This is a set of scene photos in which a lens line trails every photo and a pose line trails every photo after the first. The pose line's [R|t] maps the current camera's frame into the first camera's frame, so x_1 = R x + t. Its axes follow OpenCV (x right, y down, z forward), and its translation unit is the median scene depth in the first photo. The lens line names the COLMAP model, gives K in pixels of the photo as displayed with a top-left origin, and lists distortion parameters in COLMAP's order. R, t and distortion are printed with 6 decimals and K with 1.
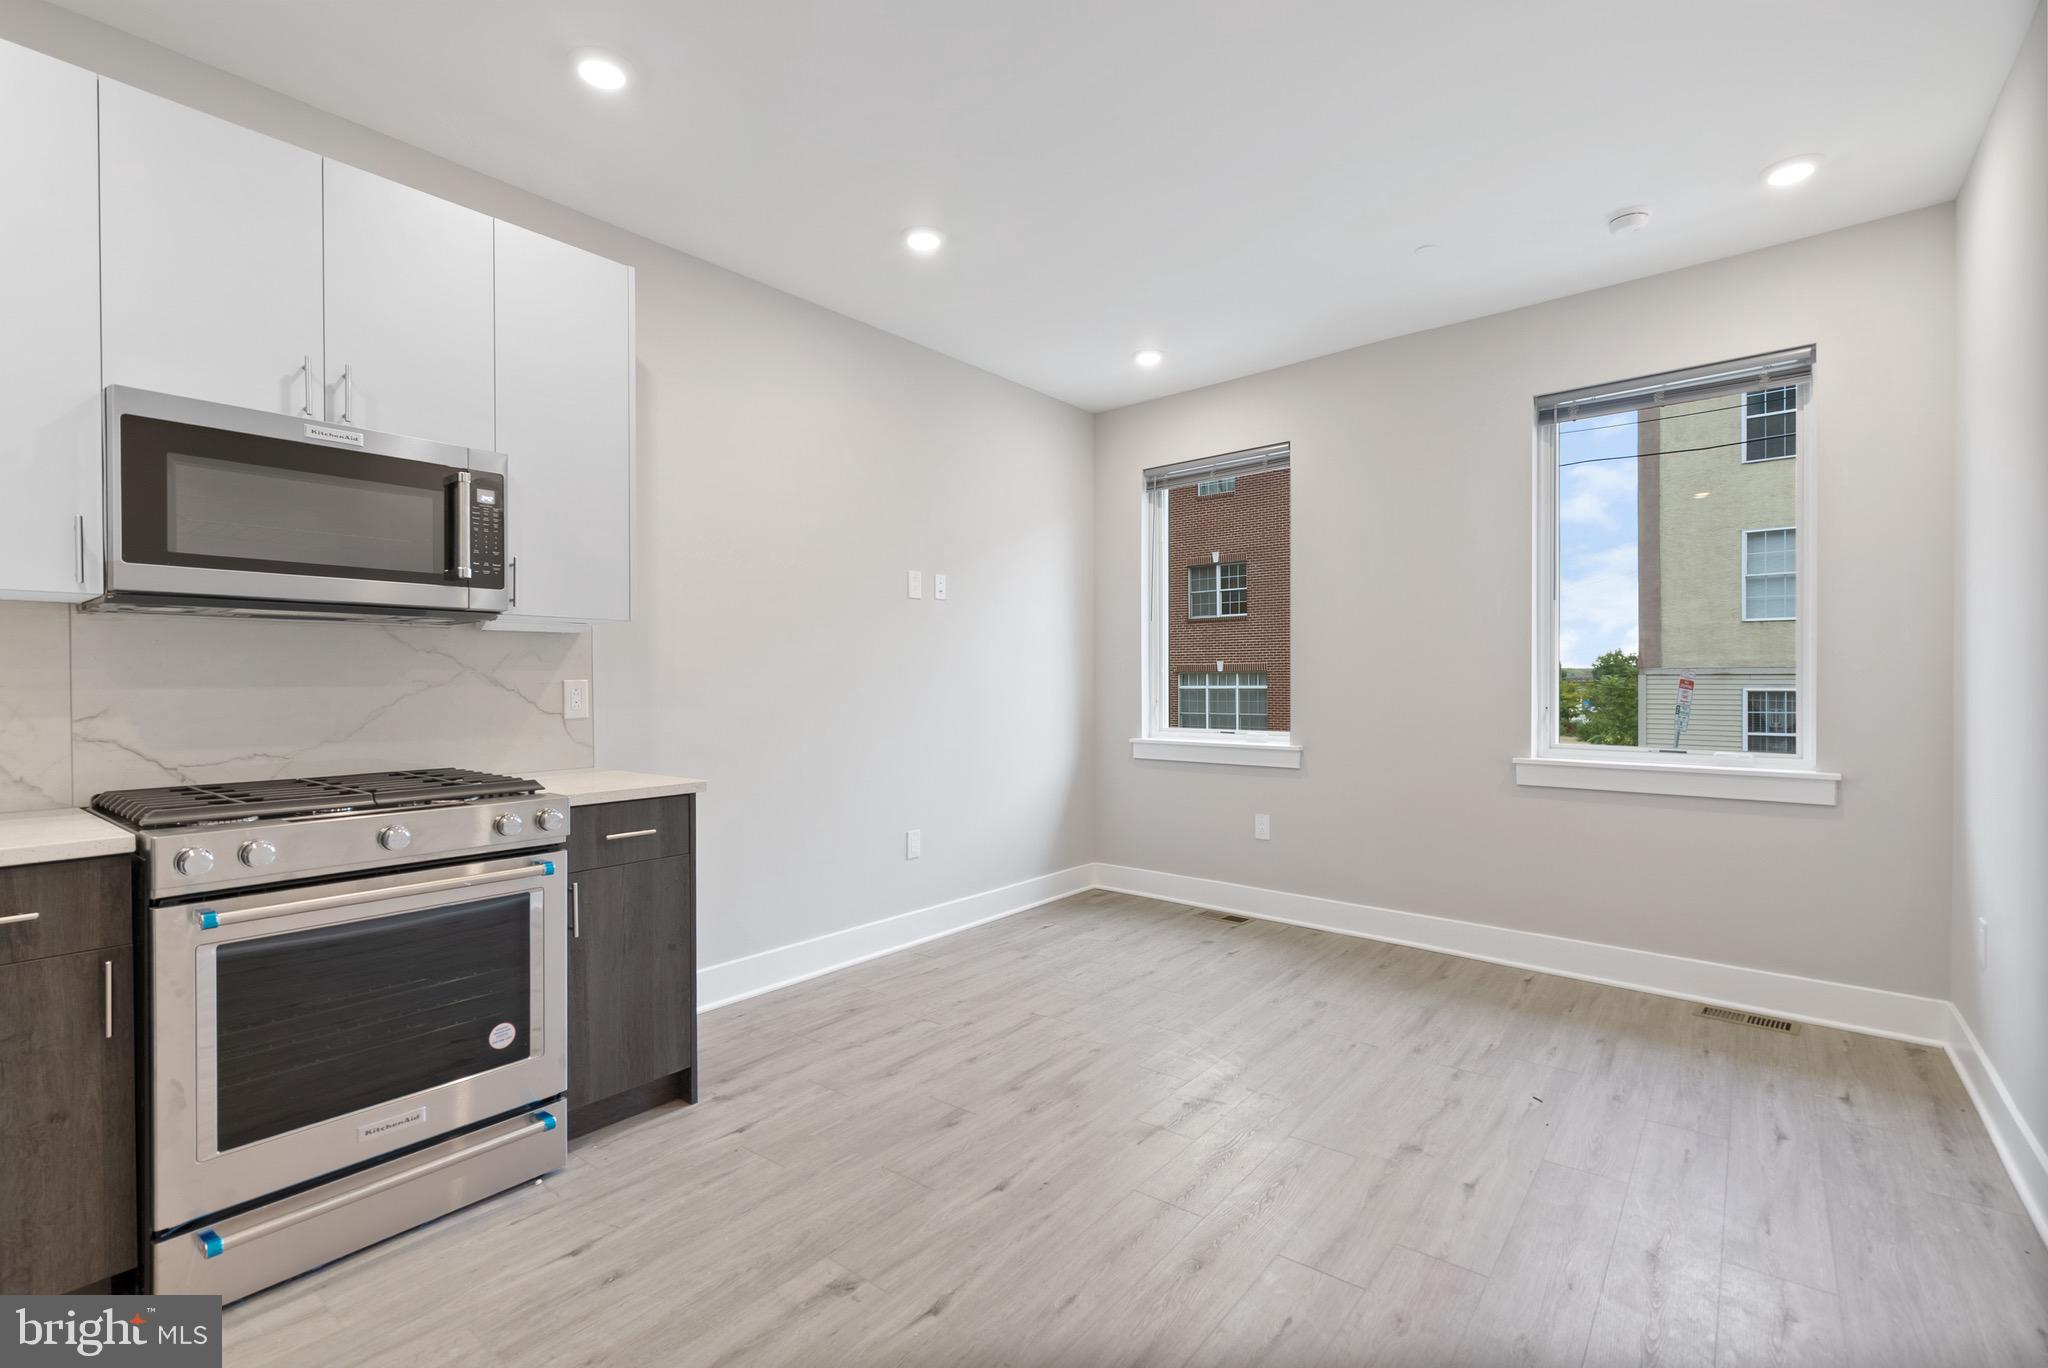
lens RADIAL K [[935.6, 0, 1001.5], [0, 935.6, 682.6], [0, 0, 1]] dist [0.001569, 0.000768]
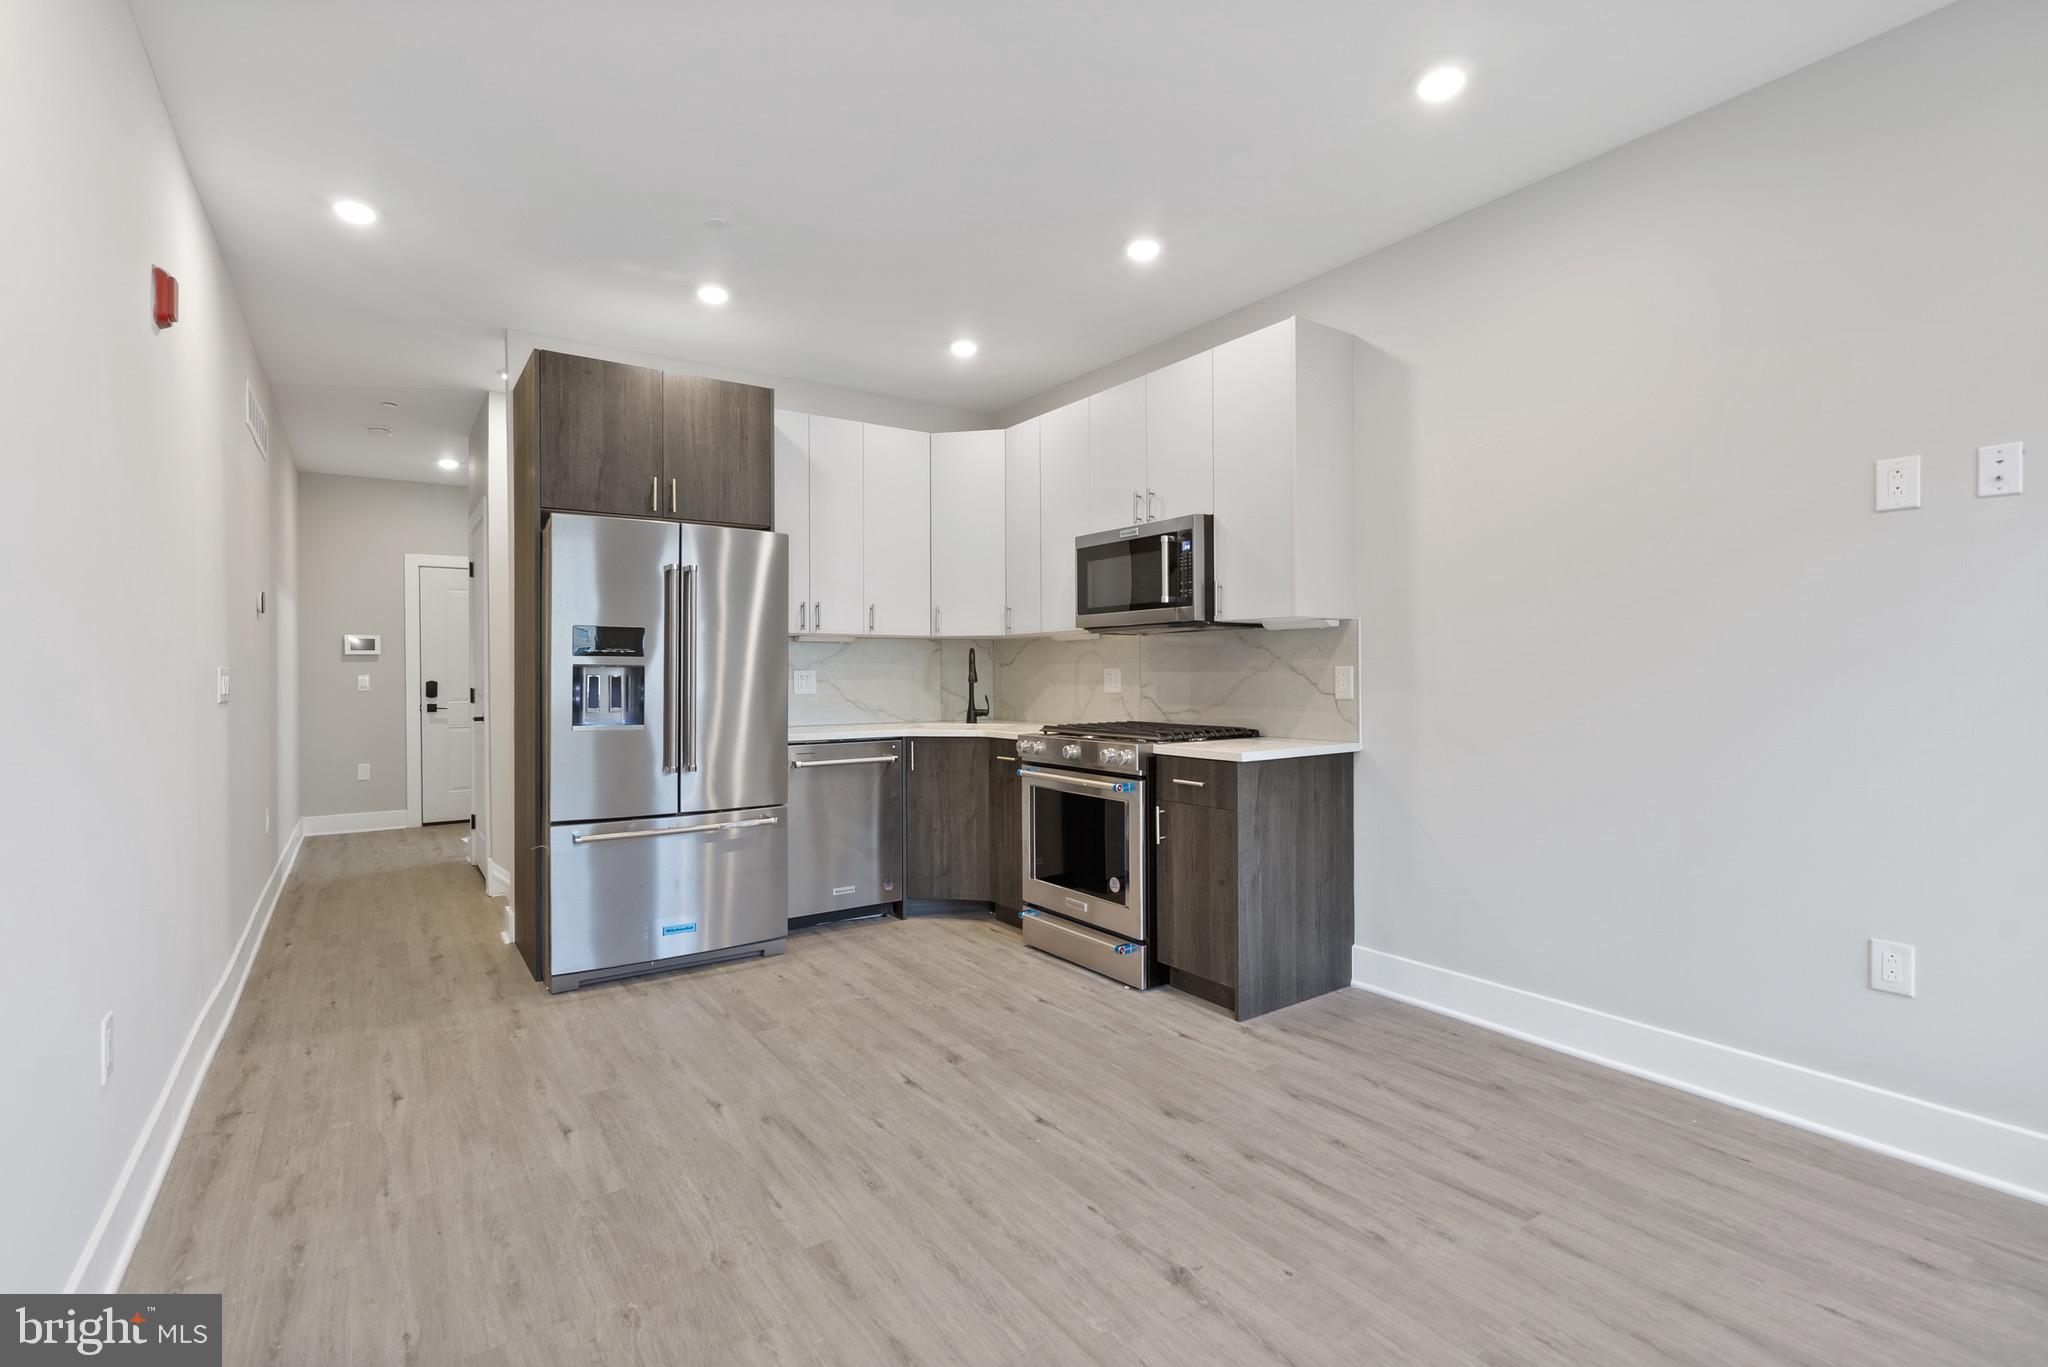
lens RADIAL K [[935.2, 0, 1019.6], [0, 935.2, 668.5], [0, 0, 1]] dist [-0.003936, 0.000186]
pose [[-0.278782, 0.000723, -0.960354, 1.043899], [0.004422, 0.999990, -0.000531, -0.001274], [0.960344, -0.004395, -0.278782, 1.247523]]
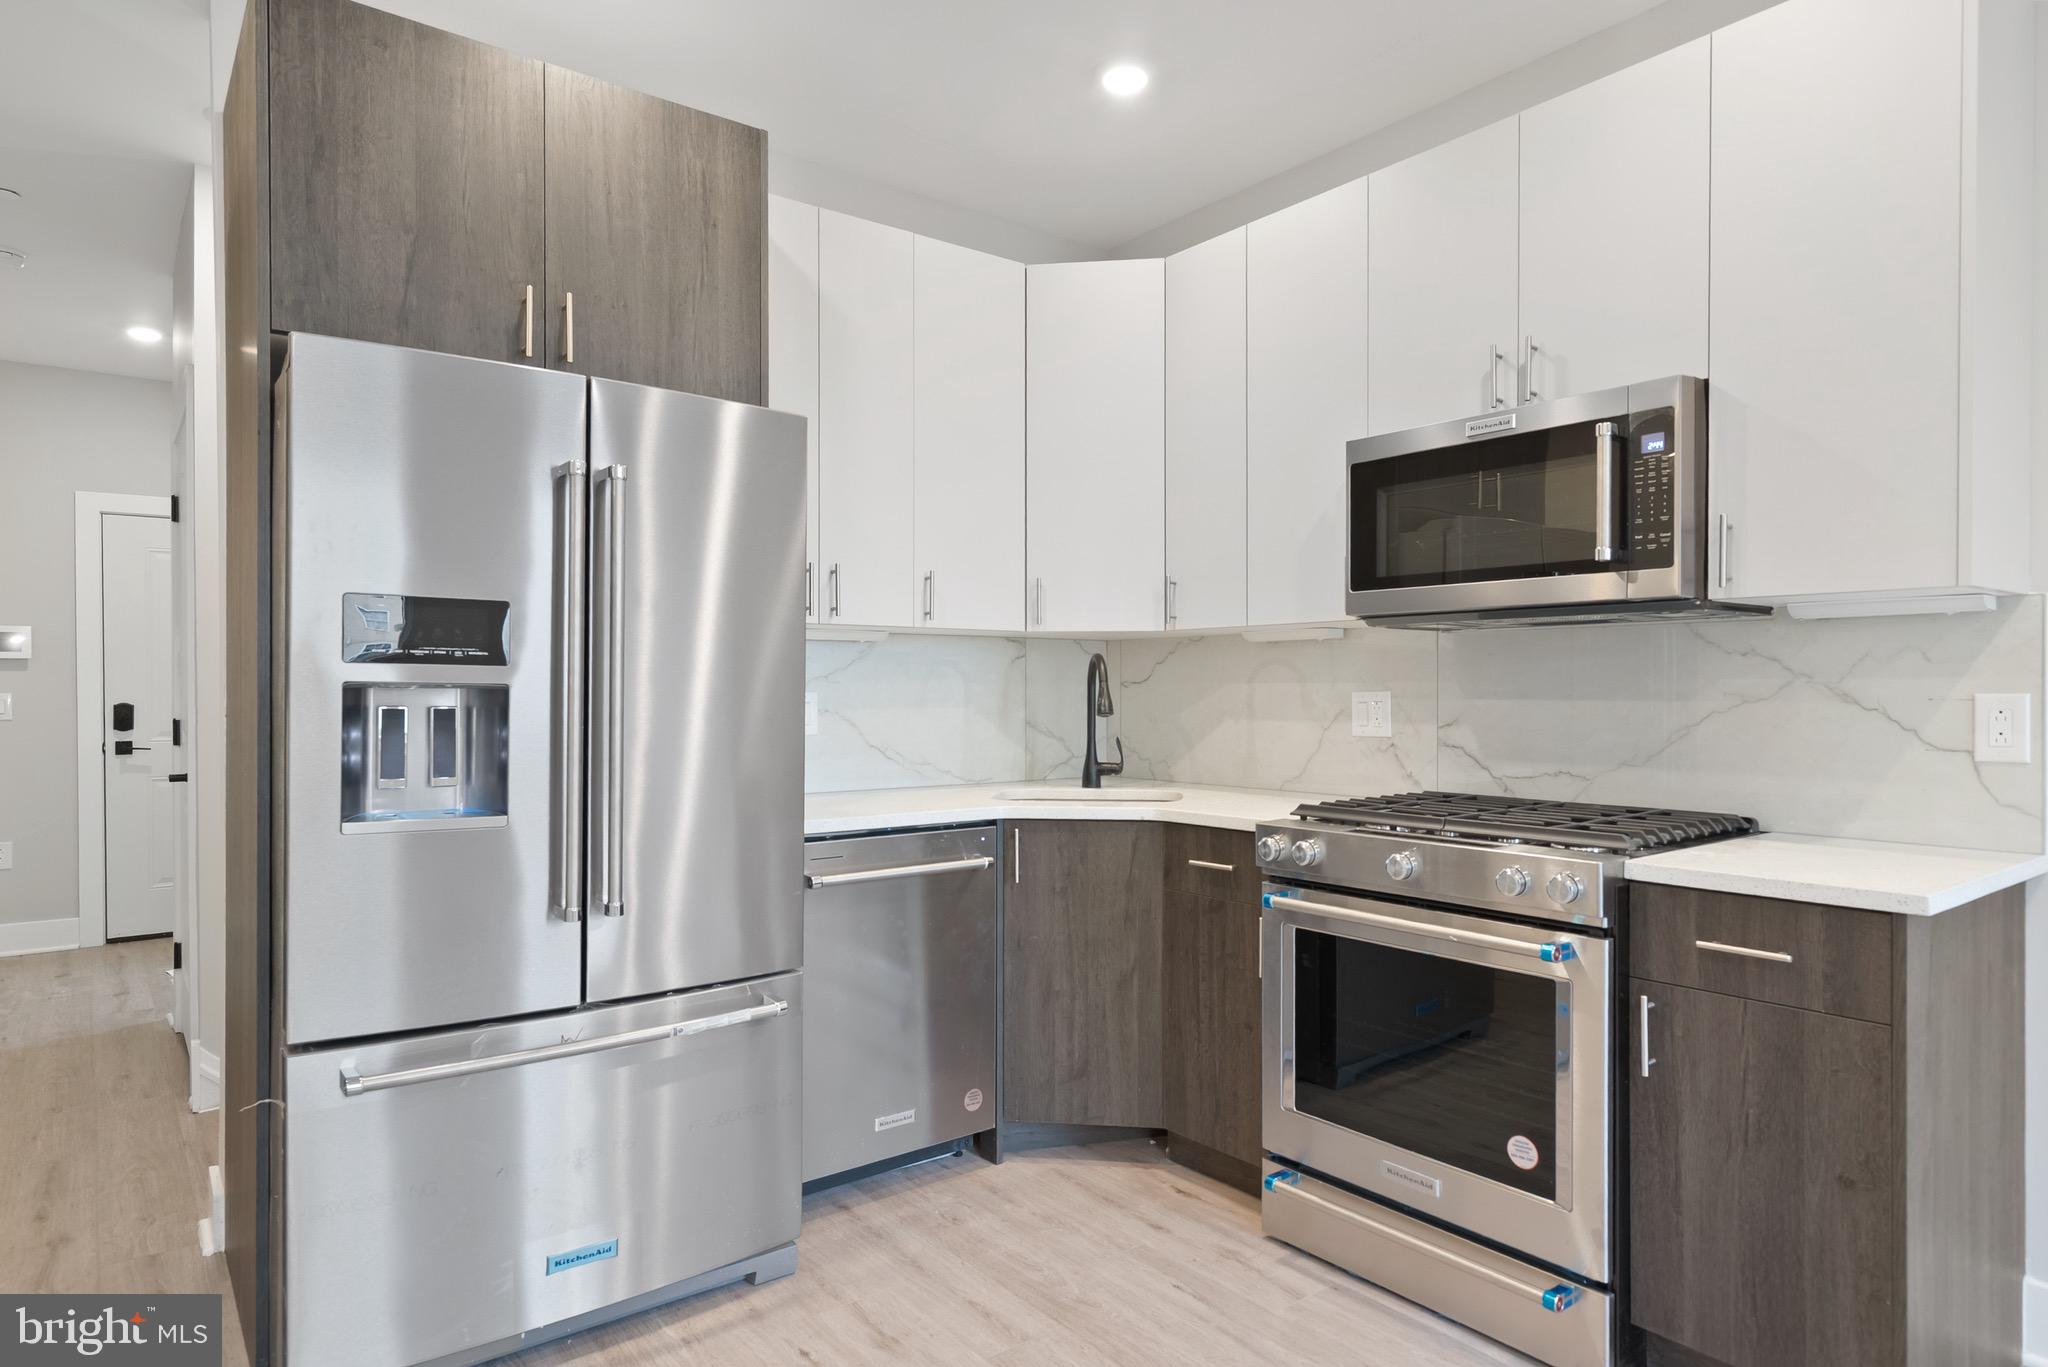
lens RADIAL K [[1186.6, 0, 1030.4], [0, 1186.6, 691.1], [0, 0, 1]] dist [0.005887, 0.002495]
pose [[-0.224249, 0.005109, -0.974518, 0.498738], [-0.001035, 0.999984, 0.005481, -0.010249], [0.974531, 0.002237, -0.224241, 0.790032]]
